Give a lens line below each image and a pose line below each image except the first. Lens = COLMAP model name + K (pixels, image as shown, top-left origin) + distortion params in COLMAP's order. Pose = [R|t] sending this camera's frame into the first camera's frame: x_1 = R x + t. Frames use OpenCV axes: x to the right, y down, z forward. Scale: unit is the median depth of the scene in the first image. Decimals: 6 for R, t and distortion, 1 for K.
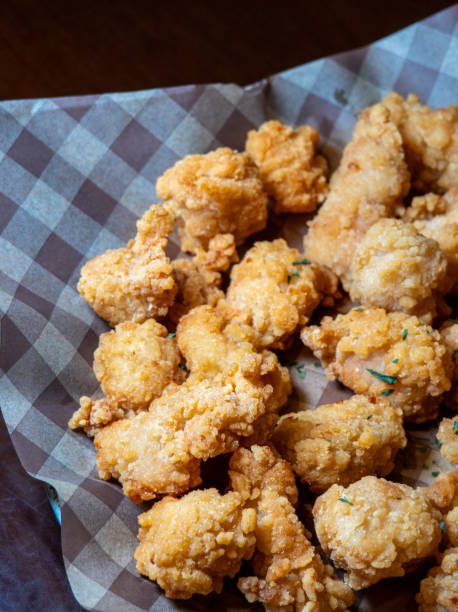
lens RADIAL K [[2208.7, 0, 229.0], [0, 2208.7, 306.0], [0, 0, 1]] dist [0.194006, 0.335533]
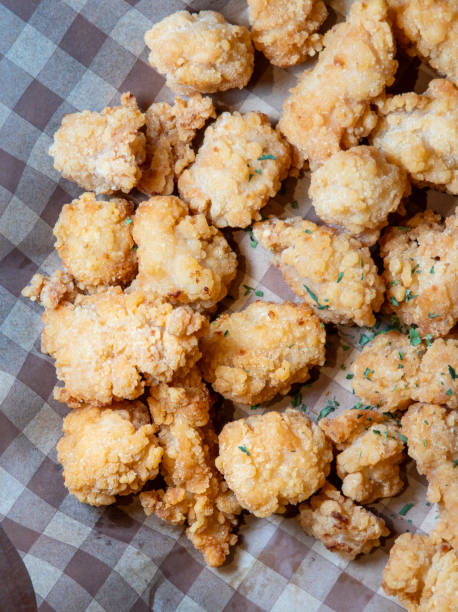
lens RADIAL K [[2208.7, 0, 229.0], [0, 2208.7, 306.0], [0, 0, 1]] dist [0.194006, 0.335533]
pose [[0.981775, 0.184867, -0.044081, 0.075772], [-0.123219, 0.795767, 0.592935, -0.590604], [0.144692, -0.576696, 0.804043, 0.133099]]
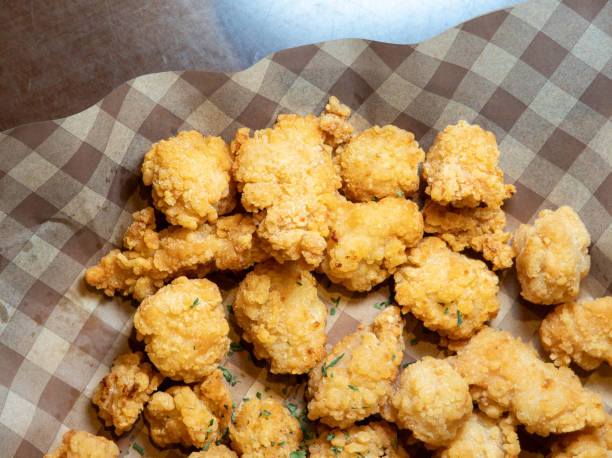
lens RADIAL K [[2208.7, 0, 306.0], [0, 2208.7, 229.0], [0, 0, 1]] dist [0.194006, 0.335533]
pose [[-0.169776, 0.984724, -0.038661, 0.046016], [-0.823811, -0.120284, 0.553956, -0.595525], [0.540843, 0.125898, 0.831648, 0.007728]]
